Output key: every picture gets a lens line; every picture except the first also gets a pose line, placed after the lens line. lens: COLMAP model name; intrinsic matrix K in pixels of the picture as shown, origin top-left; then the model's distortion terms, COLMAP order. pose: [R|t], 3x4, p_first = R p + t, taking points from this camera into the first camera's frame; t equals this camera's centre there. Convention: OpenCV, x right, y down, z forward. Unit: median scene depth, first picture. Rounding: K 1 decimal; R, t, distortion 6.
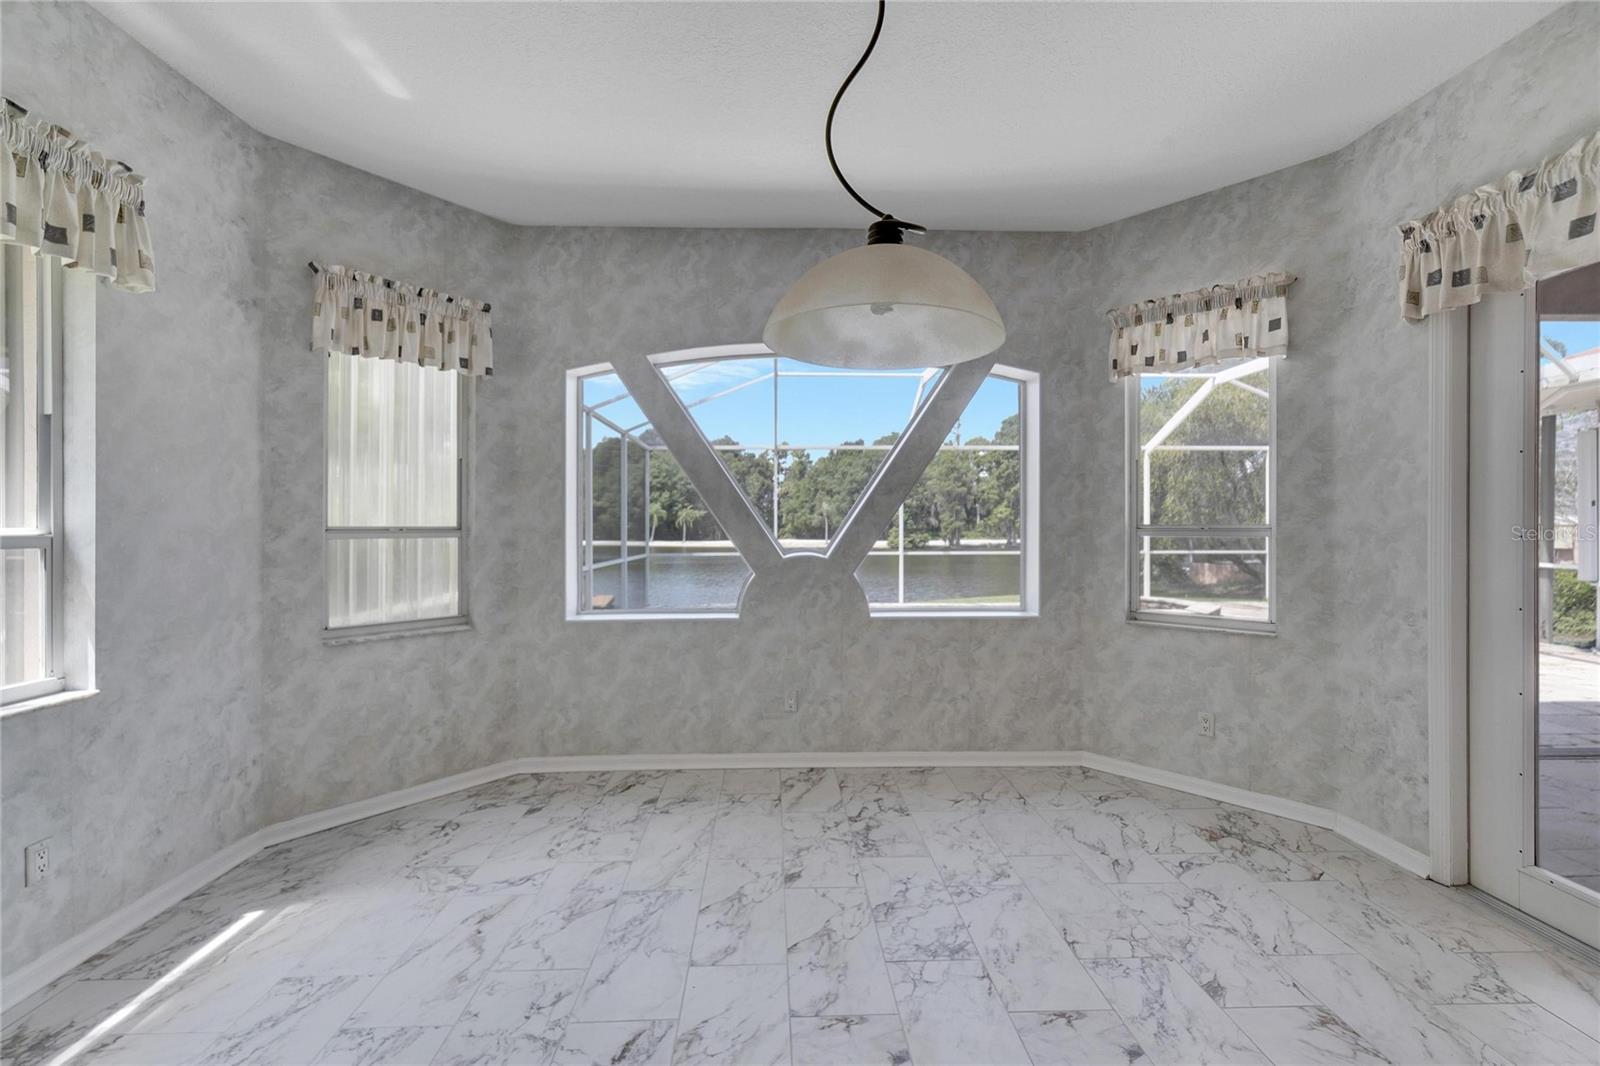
lens RADIAL K [[626.9, 0, 797.4], [0, 626.9, 523.8], [0, 0, 1]] dist [0.000265, 0.000066]
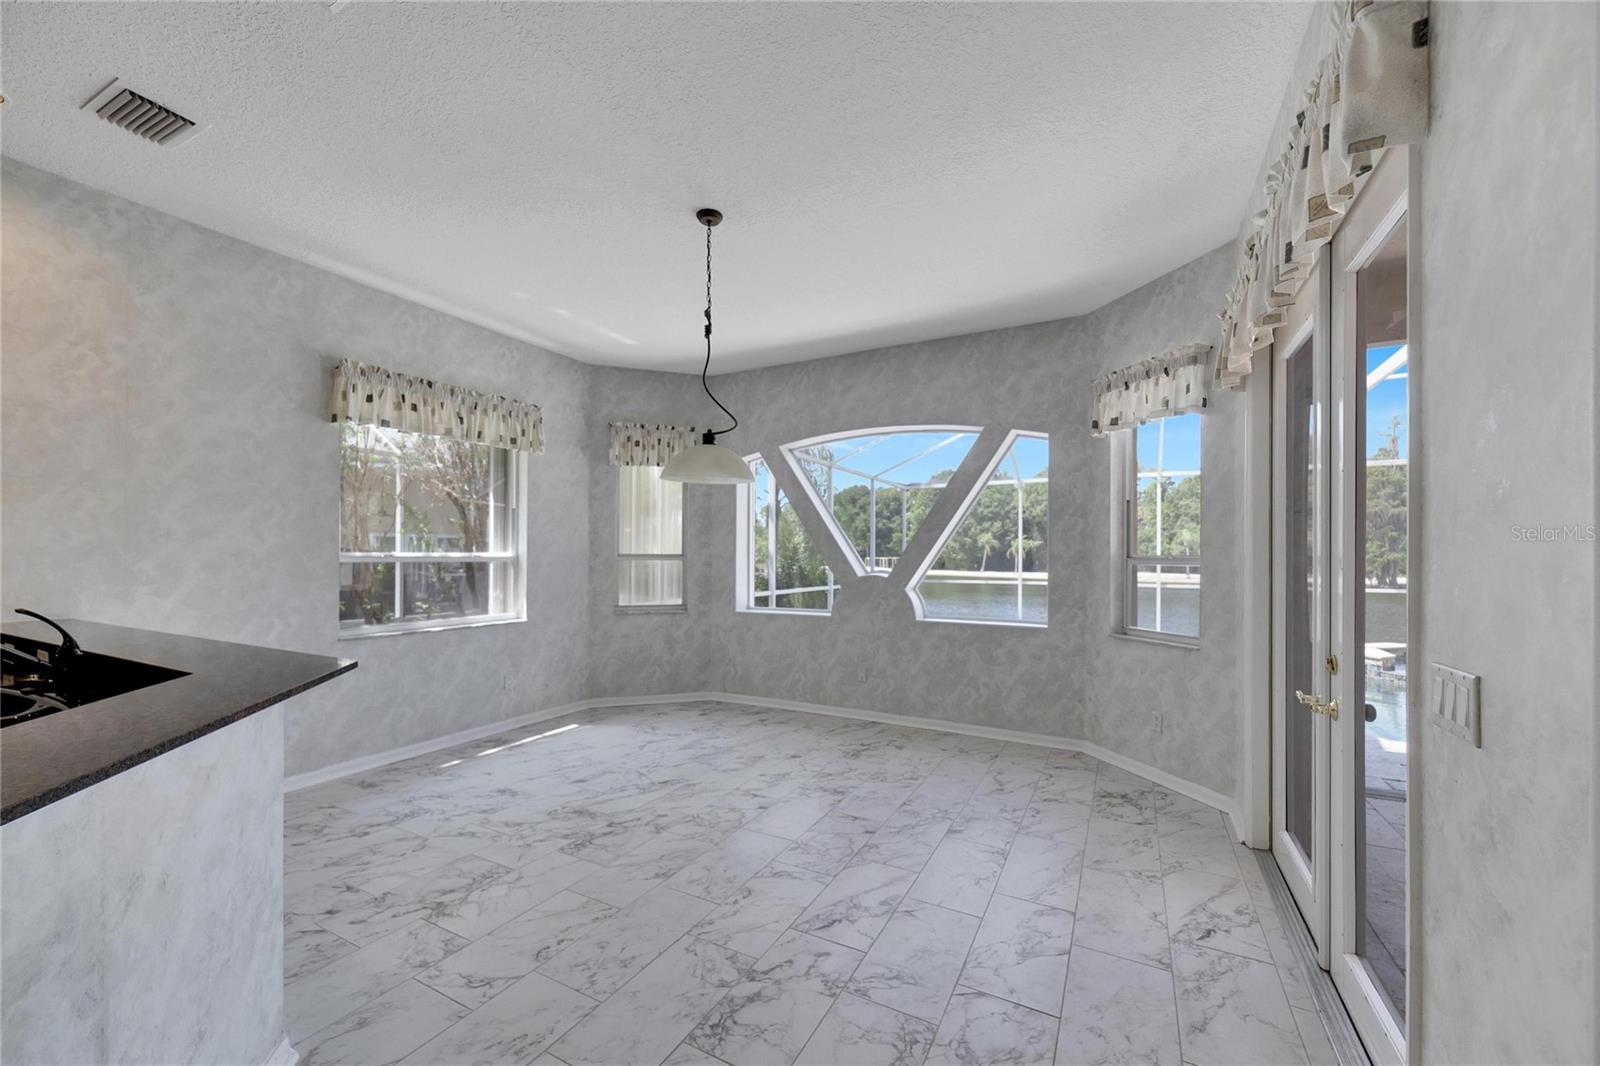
lens RADIAL K [[625.9, 0, 796.4], [0, 625.9, 550.0], [0, 0, 1]] dist [0.001141, 0.000199]
pose [[0.865745, 0.000677, -0.500485, 0.690570], [-0.003709, 0.999980, -0.005064, 0.001084], [0.500472, 0.006240, 0.865730, -0.401639]]
